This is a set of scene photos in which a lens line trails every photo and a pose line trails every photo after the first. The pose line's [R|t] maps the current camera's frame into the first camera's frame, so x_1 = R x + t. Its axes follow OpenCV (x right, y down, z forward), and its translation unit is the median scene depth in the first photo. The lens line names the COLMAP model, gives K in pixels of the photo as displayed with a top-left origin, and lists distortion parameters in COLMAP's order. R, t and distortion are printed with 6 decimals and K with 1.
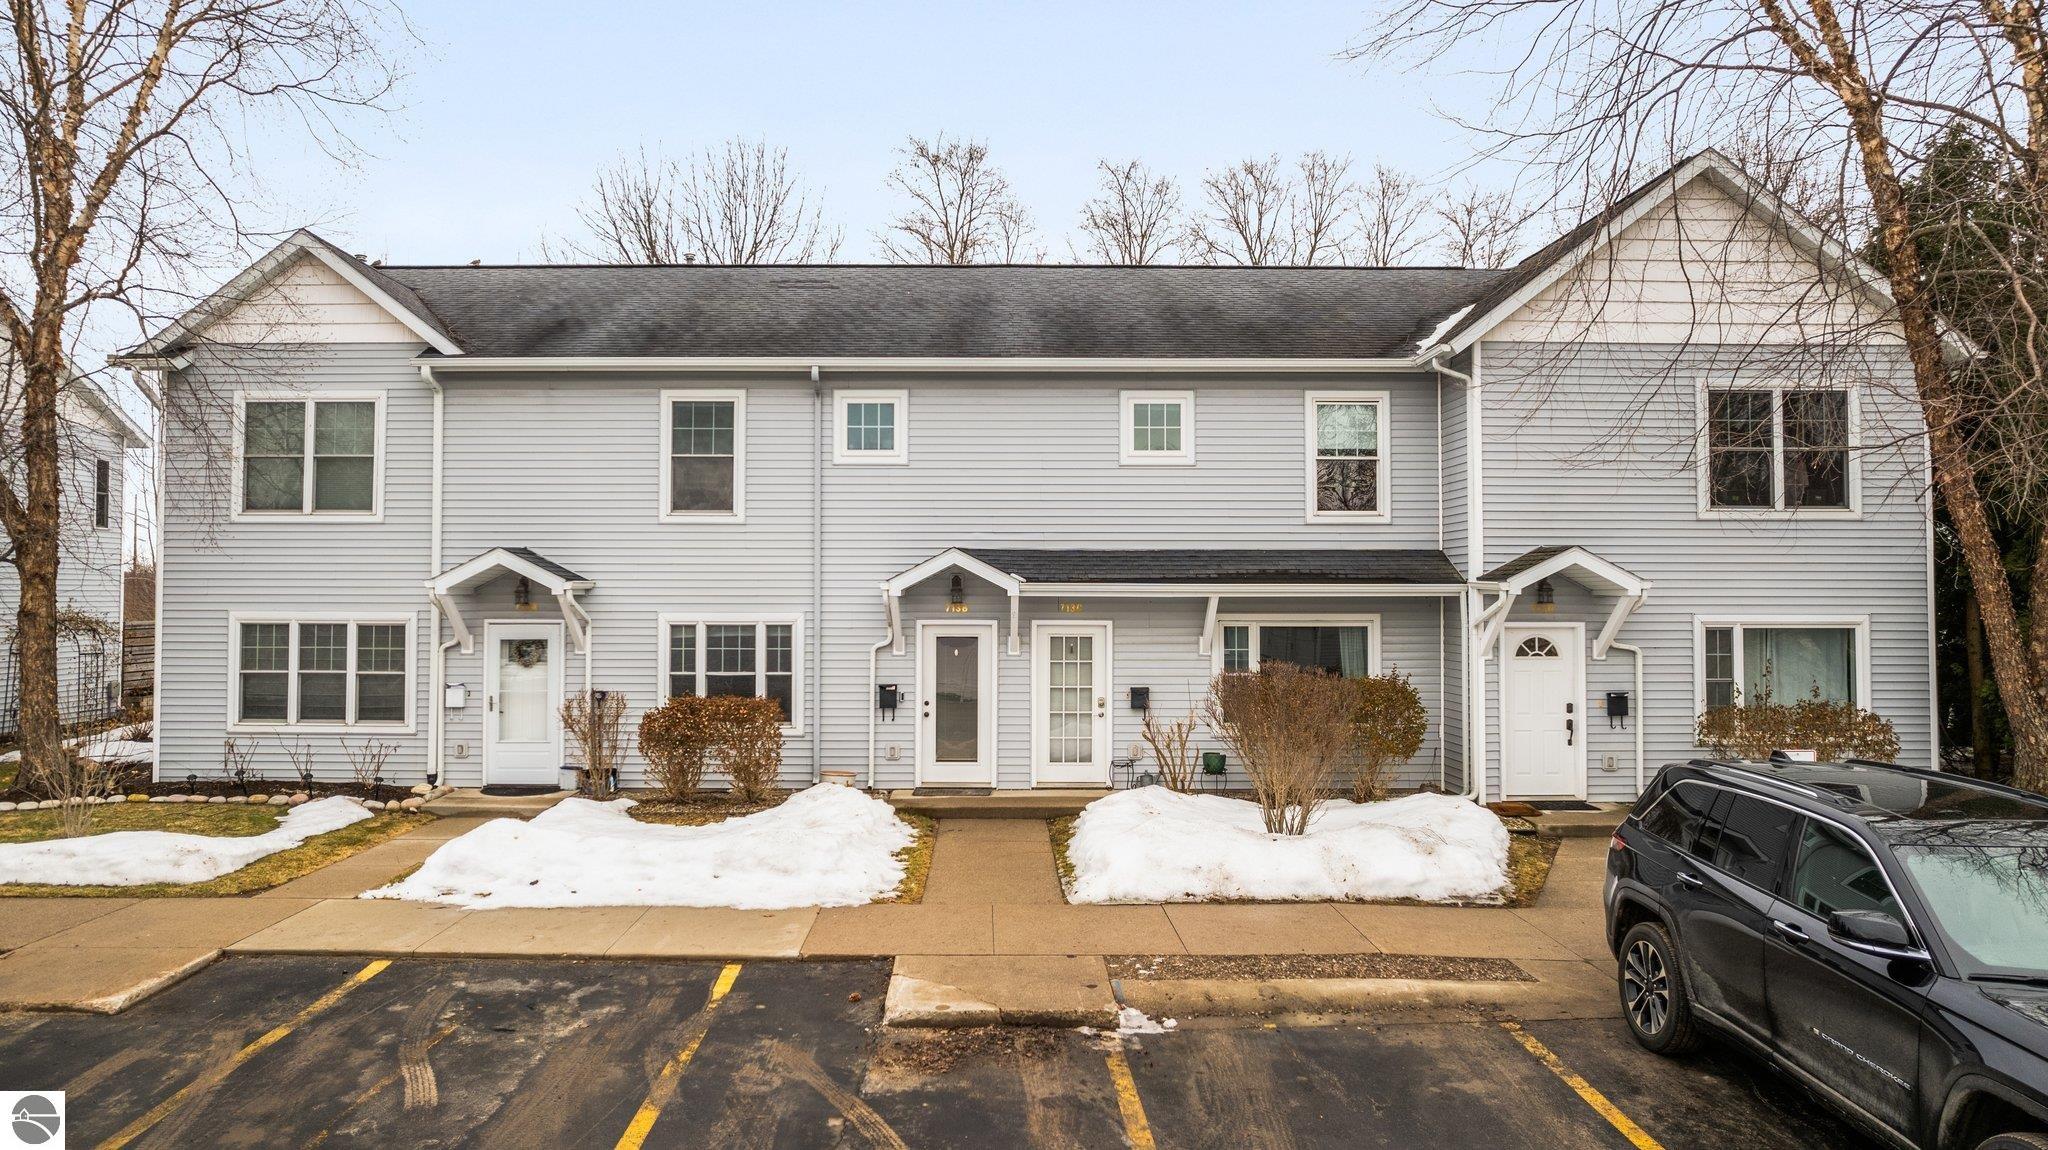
lens RADIAL K [[1327.4, 0, 978.9], [0, 1327.4, 541.1], [0, 0, 1]] dist [-0.072614, 0.069565]
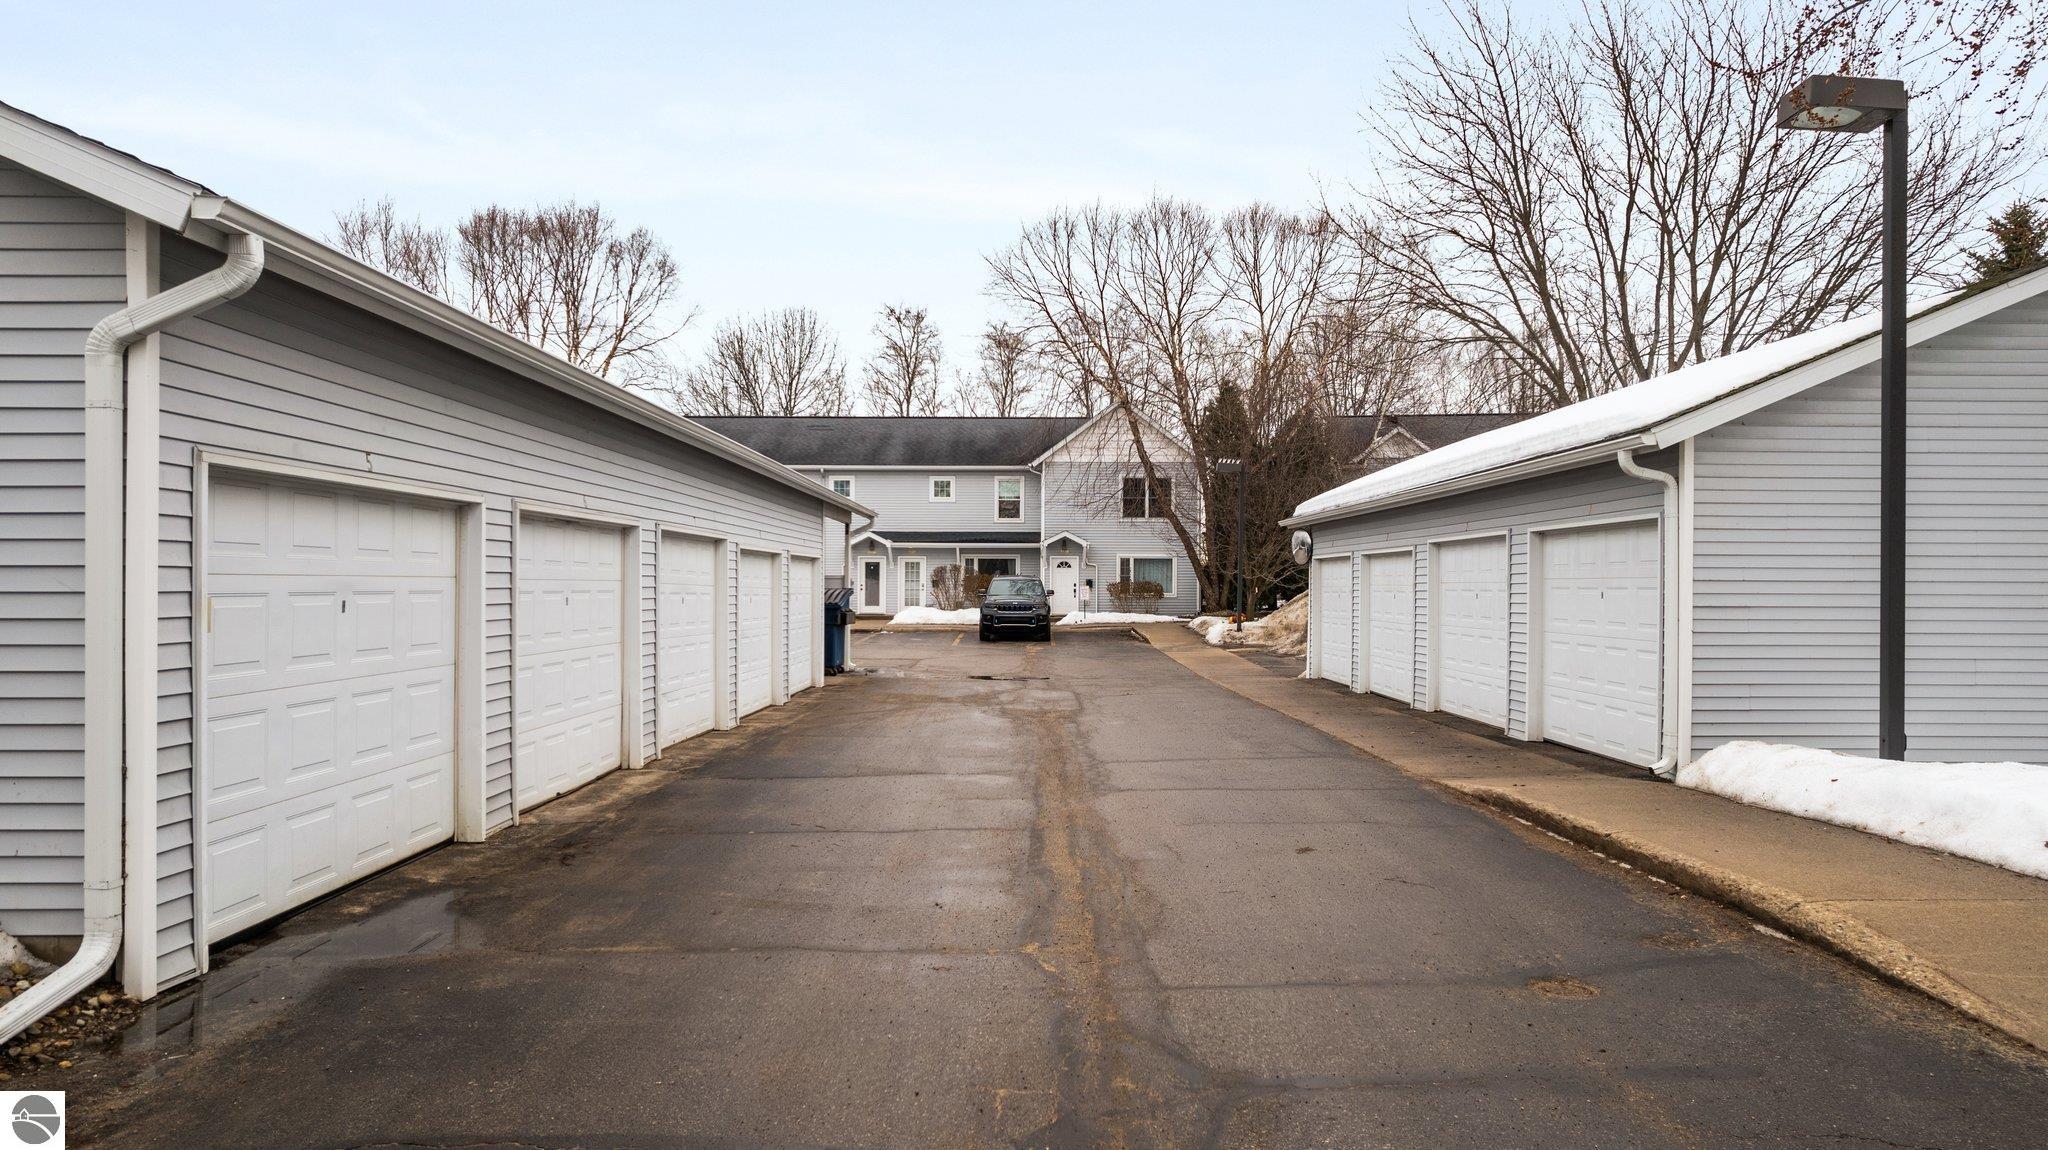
lens RADIAL K [[1323.7, 0, 1024.0], [0, 1323.7, 575.0], [0, 0, 1]] dist [-0.078391, 0.068758]
pose [[0.999995, 0.001968, 0.002286, 0.307734], [-0.002047, 0.999381, 0.035113, -0.000884], [-0.002216, -0.035118, 0.999381, -1.871566]]
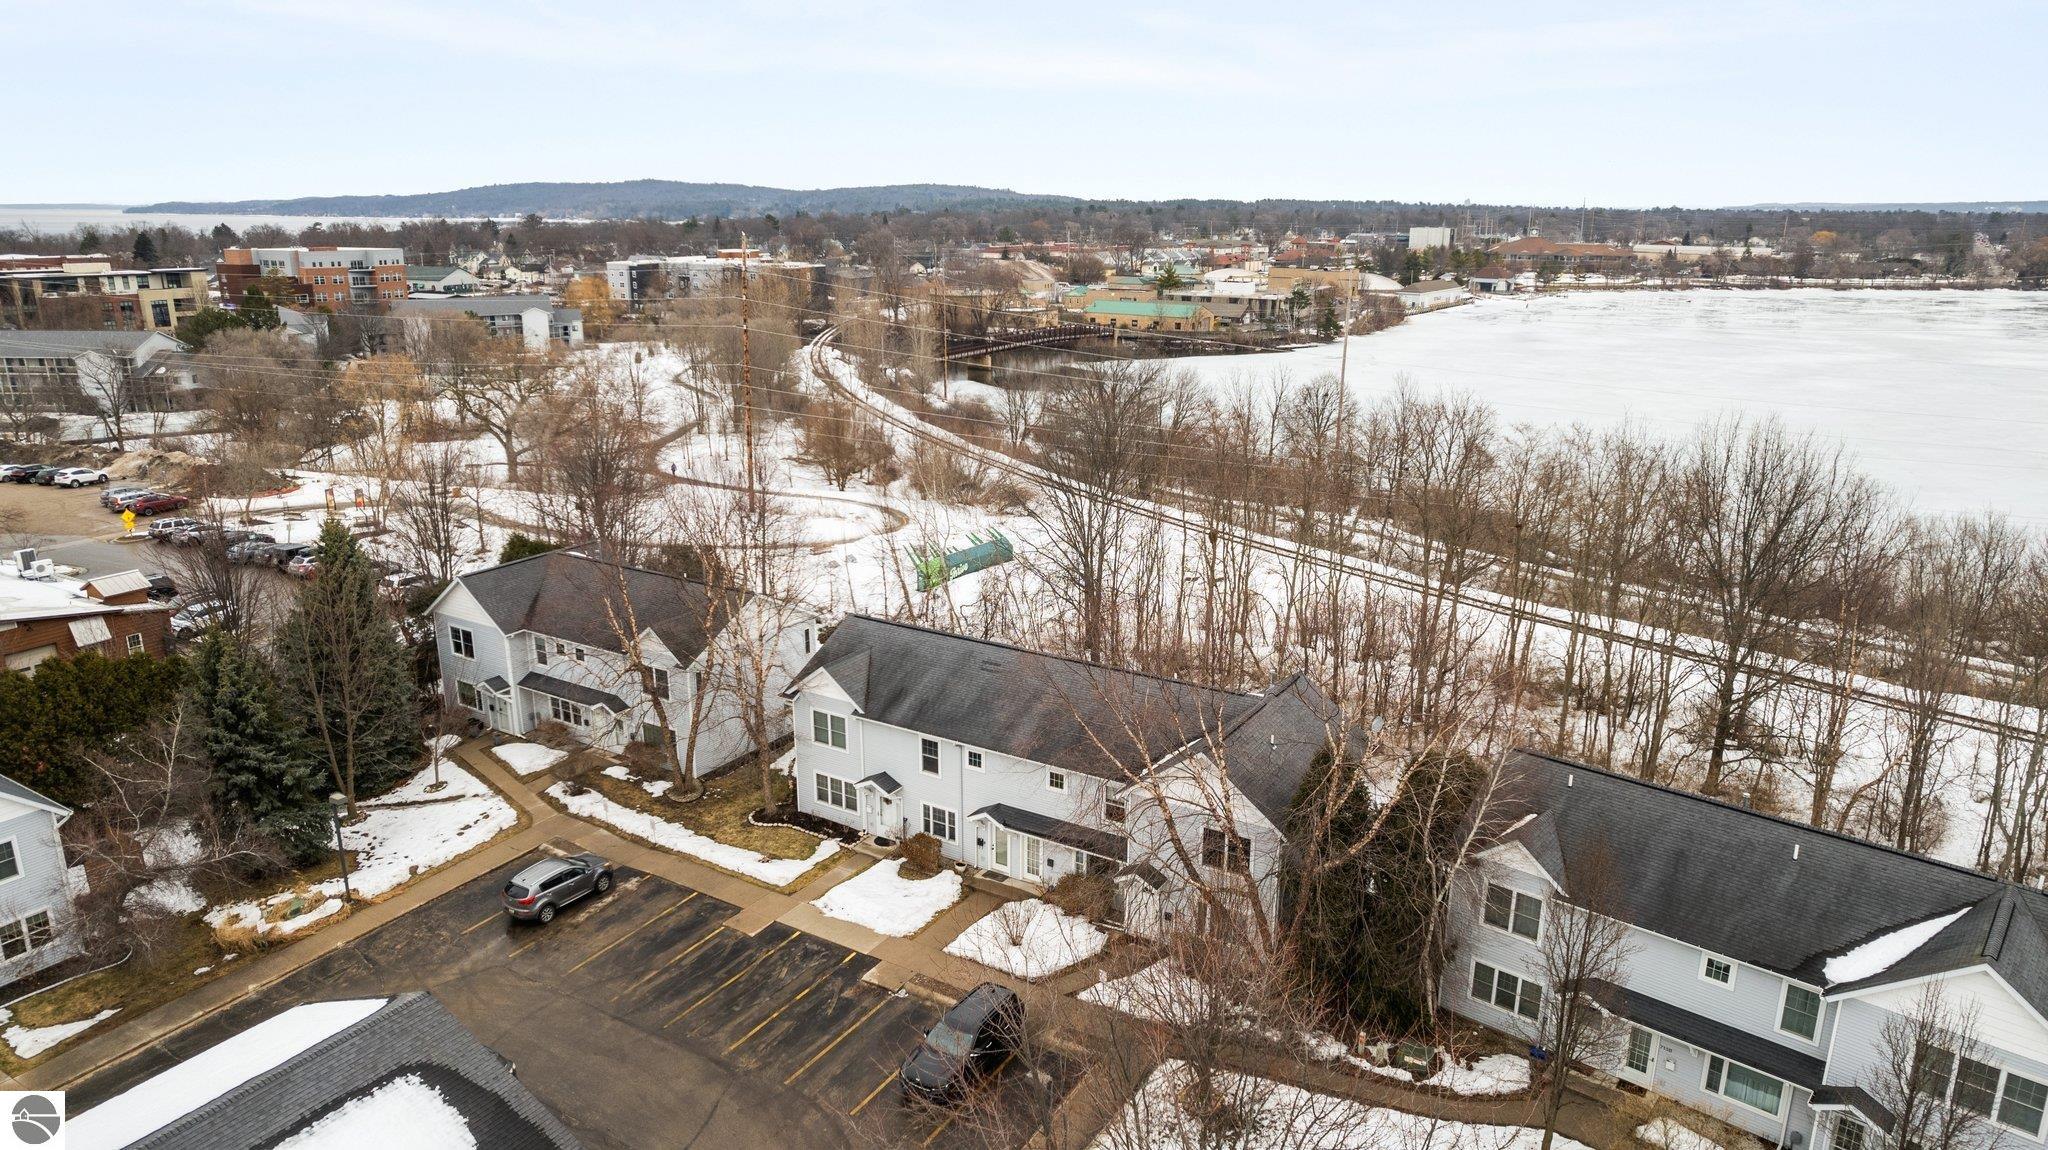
lens RADIAL K [[1323.7, 0, 1024.0], [0, 1323.7, 575.0], [0, 0, 1]] dist [-0.078391, 0.068758]
pose [[0.849354, 0.140511, -0.508778, 1.502080], [0.023500, 0.952893, 0.302395, -1.409867], [0.527301, -0.268796, 0.806041, -1.265639]]
